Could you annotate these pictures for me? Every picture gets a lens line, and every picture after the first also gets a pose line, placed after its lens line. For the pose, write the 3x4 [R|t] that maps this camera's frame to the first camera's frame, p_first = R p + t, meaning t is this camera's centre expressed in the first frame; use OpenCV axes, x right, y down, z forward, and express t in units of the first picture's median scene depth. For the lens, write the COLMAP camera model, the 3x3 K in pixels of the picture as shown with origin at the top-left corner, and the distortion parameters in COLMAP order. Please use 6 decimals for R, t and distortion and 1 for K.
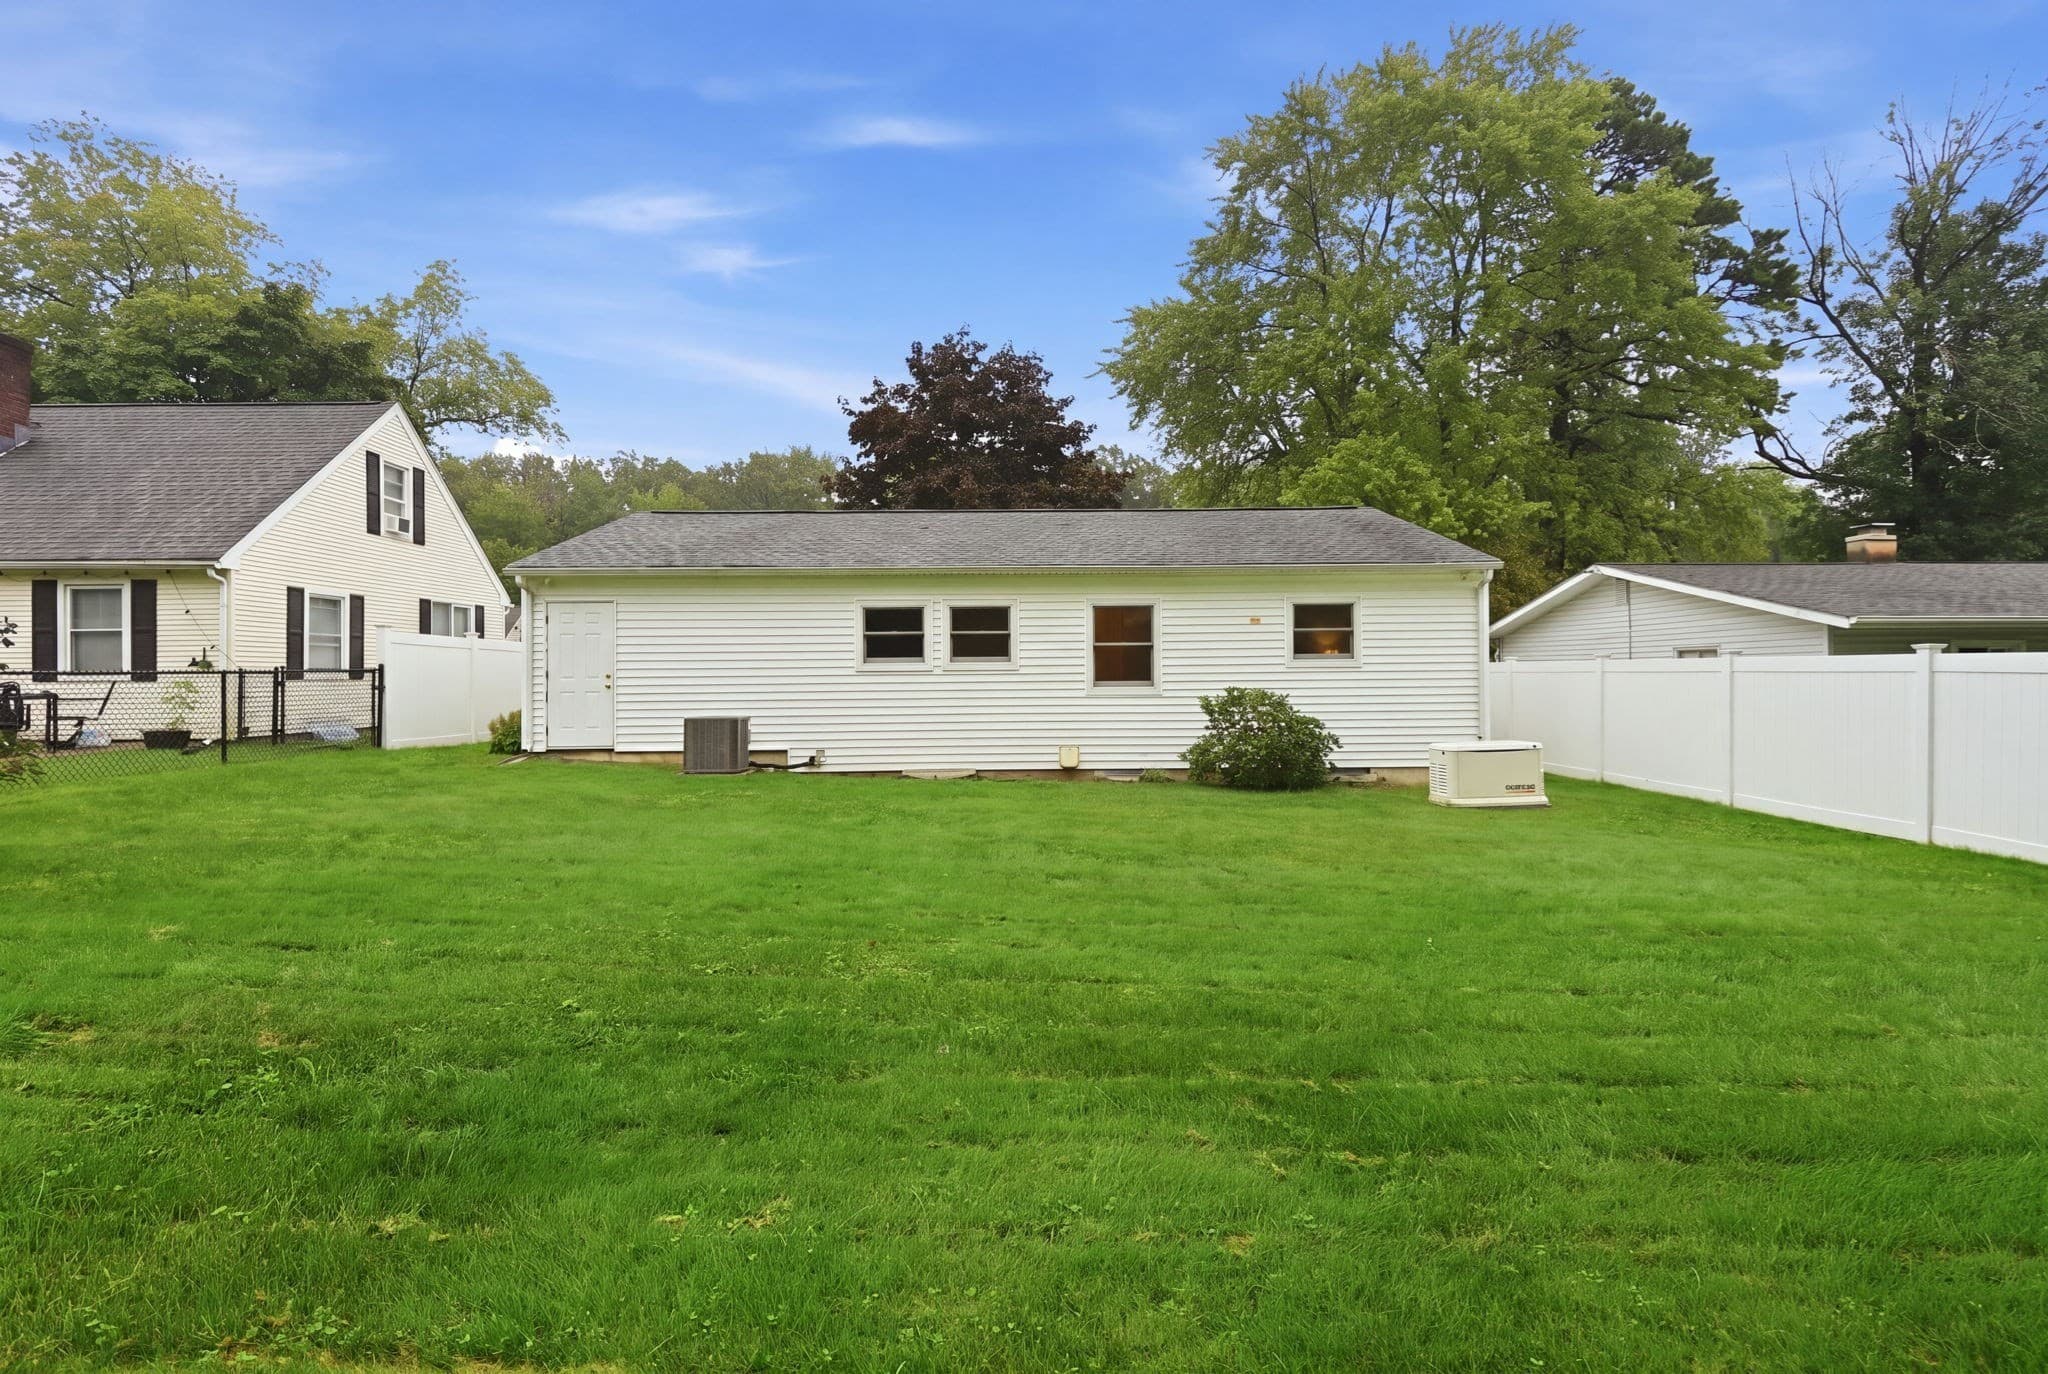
lens RADIAL K [[943.2, 0, 1019.7], [0, 943.2, 693.1], [0, 0, 1]] dist [0.000630, -0.000249]
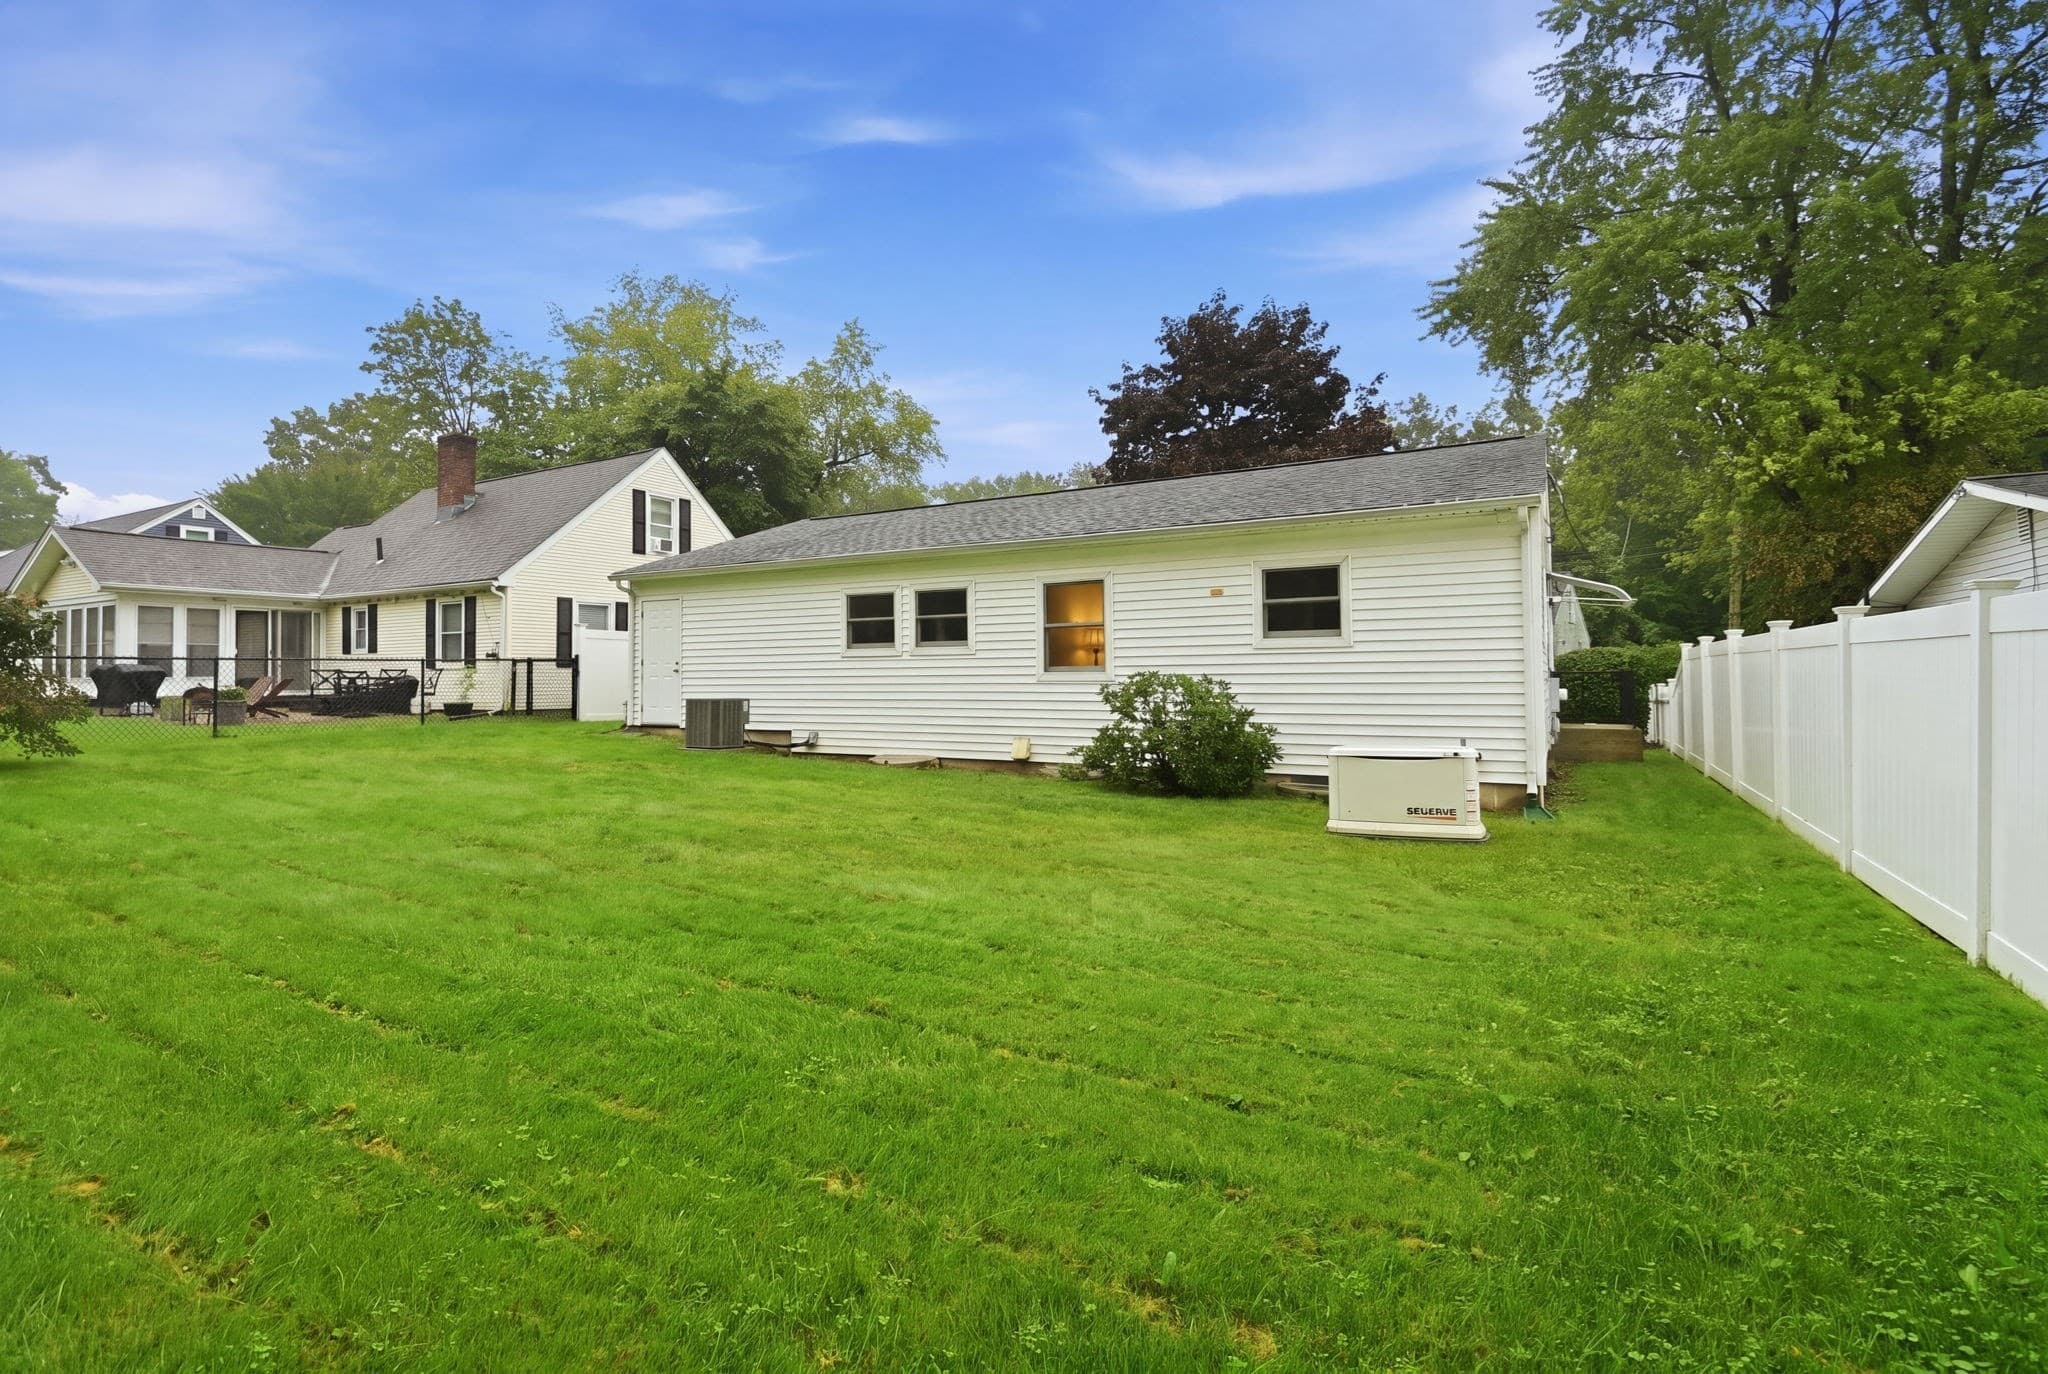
lens RADIAL K [[946.5, 0, 1031.3], [0, 946.5, 684.7], [0, 0, 1]] dist [0.001129, -0.000104]
pose [[0.869340, 0.005891, -0.494180, 0.520895], [-0.007349, 0.999972, -0.001007, 0.006571], [0.494160, 0.004507, 0.869359, 0.196540]]
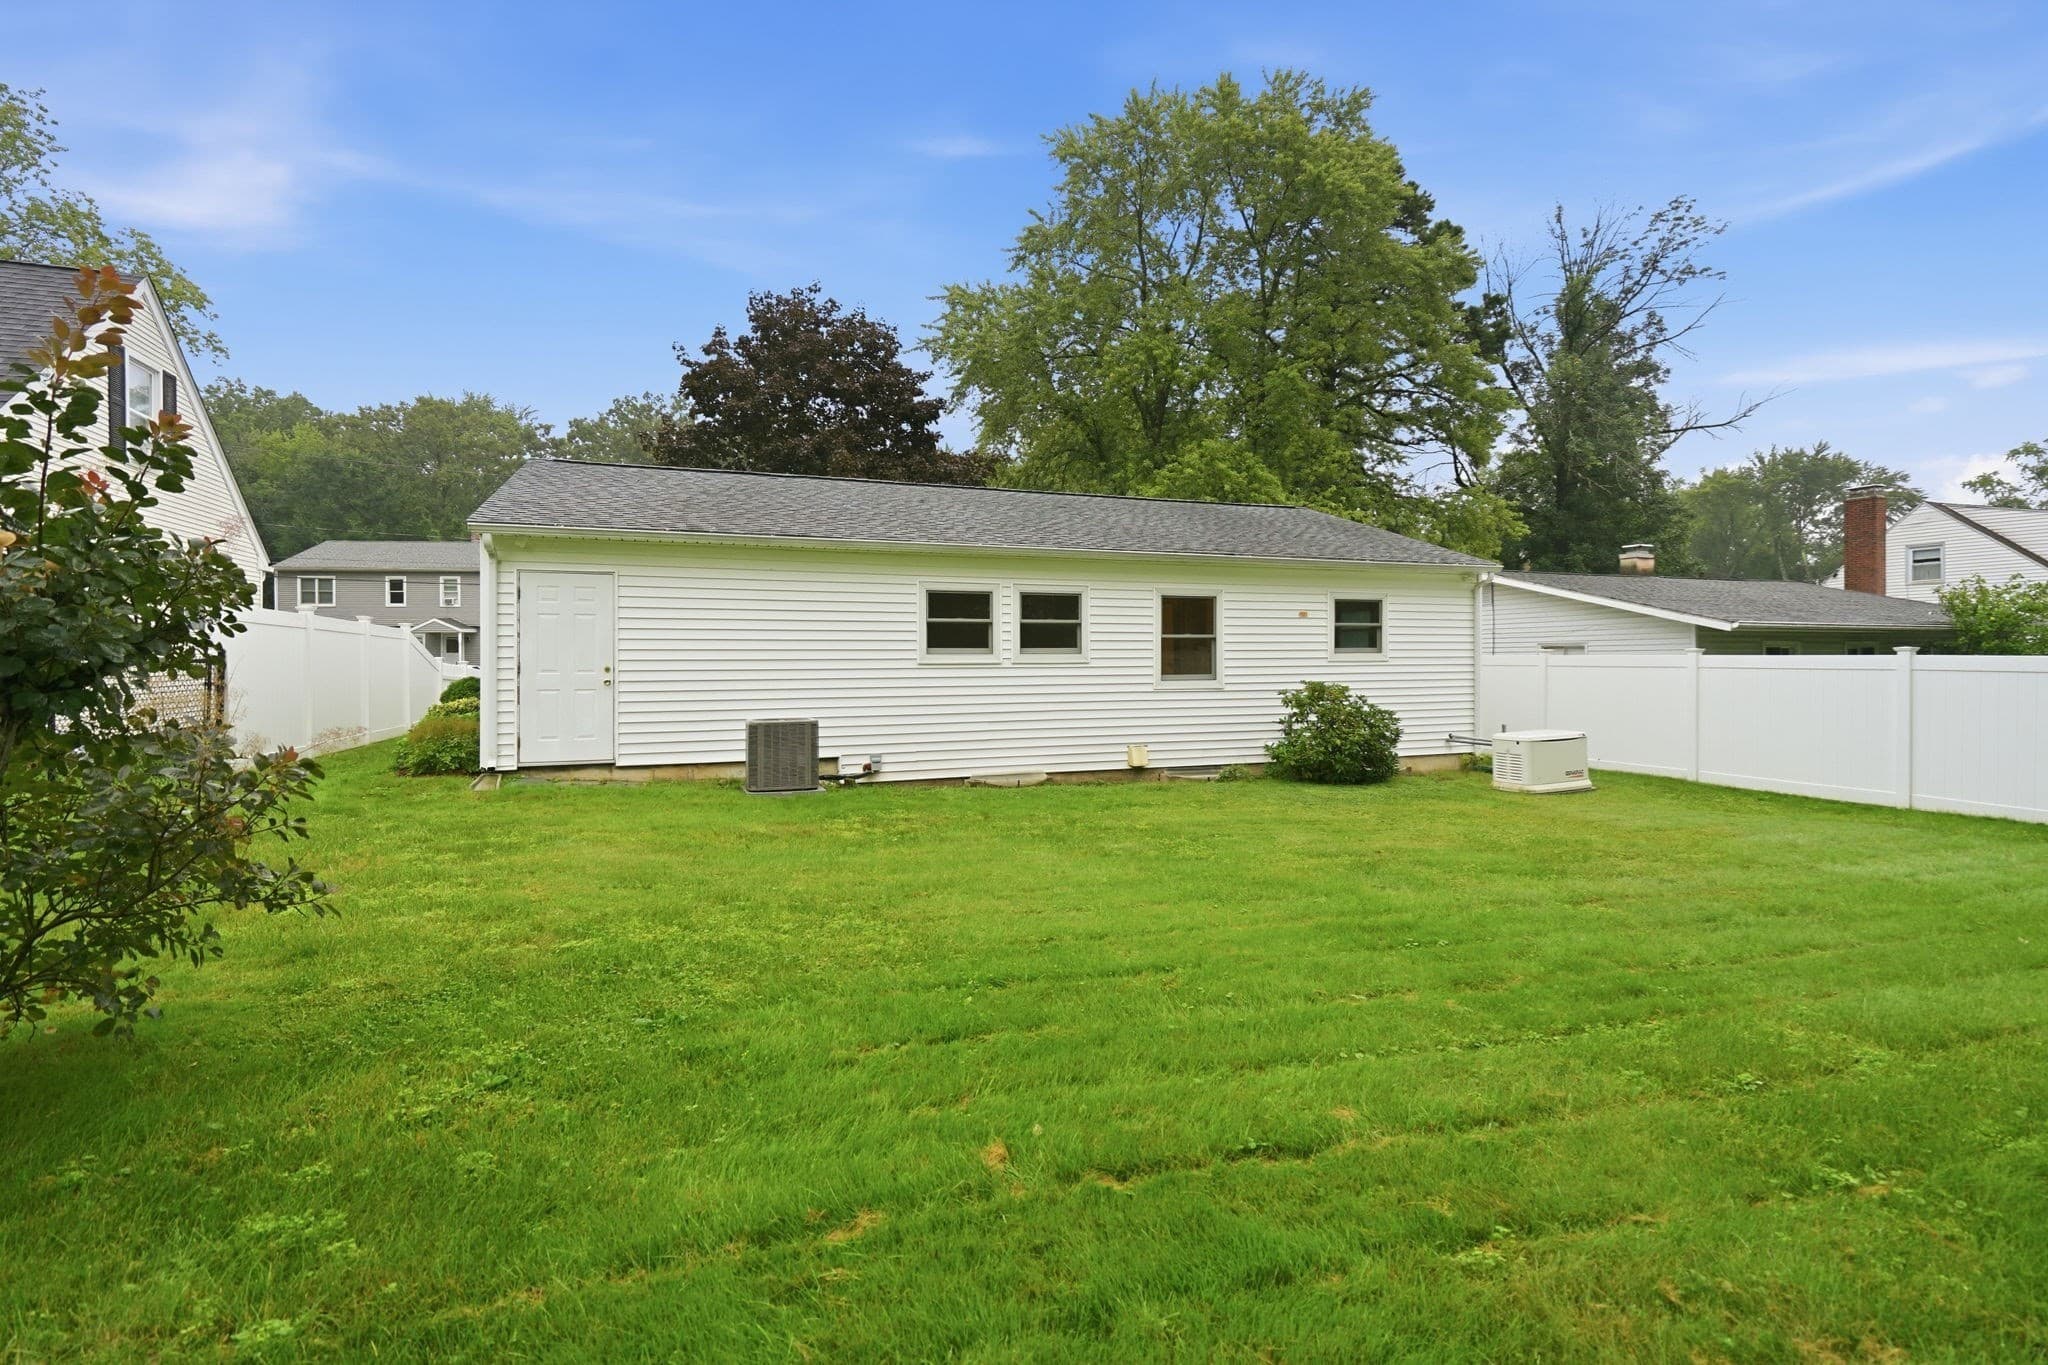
lens RADIAL K [[935.7, 0, 1024.0], [0, 935.7, 682.5], [0, 0, 1]] dist [0.005547, 0.000160]
pose [[0.941395, -0.003932, 0.337283, -0.369084], [0.002256, 0.999983, 0.005360, -0.010268], [-0.337298, -0.004285, 0.941388, 0.160048]]
